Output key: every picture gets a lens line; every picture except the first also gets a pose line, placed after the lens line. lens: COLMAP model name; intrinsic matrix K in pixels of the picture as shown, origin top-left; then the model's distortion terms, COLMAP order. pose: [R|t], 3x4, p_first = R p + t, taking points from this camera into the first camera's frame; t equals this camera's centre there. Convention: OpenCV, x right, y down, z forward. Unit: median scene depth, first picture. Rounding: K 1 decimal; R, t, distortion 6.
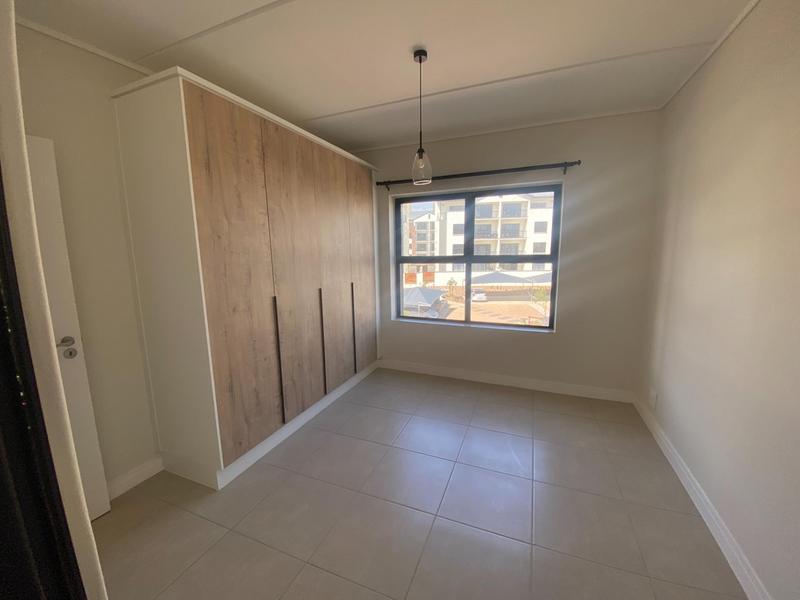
lens RADIAL K [[324.8, 0, 403.8], [0, 324.8, 301.3], [0, 0, 1]] dist [0.001216, -0.014939]
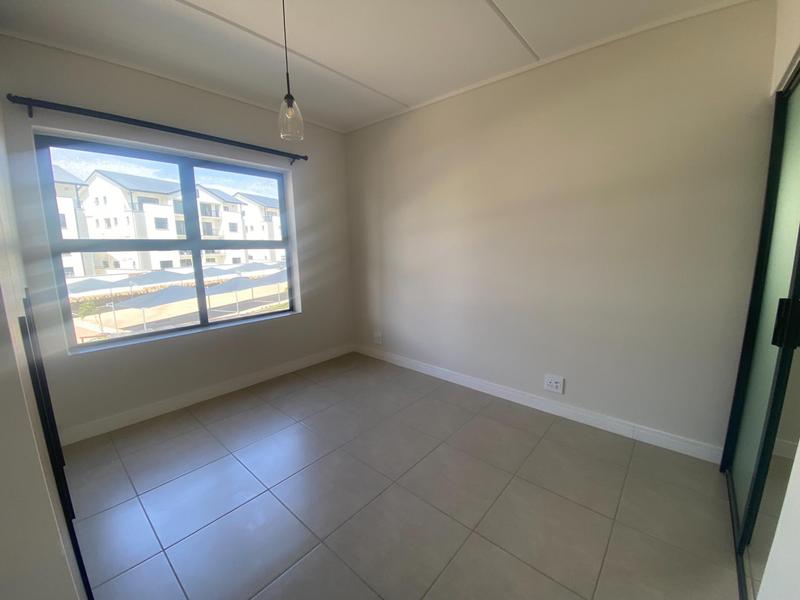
lens RADIAL K [[324.8, 0, 403.8], [0, 324.8, 301.3], [0, 0, 1]] dist [0.001216, -0.014939]
pose [[0.304480, -0.144427, 0.941506, -0.423391], [0.150273, 0.983343, 0.102247, -0.001580], [-0.940590, 0.110350, 0.321112, 0.320487]]
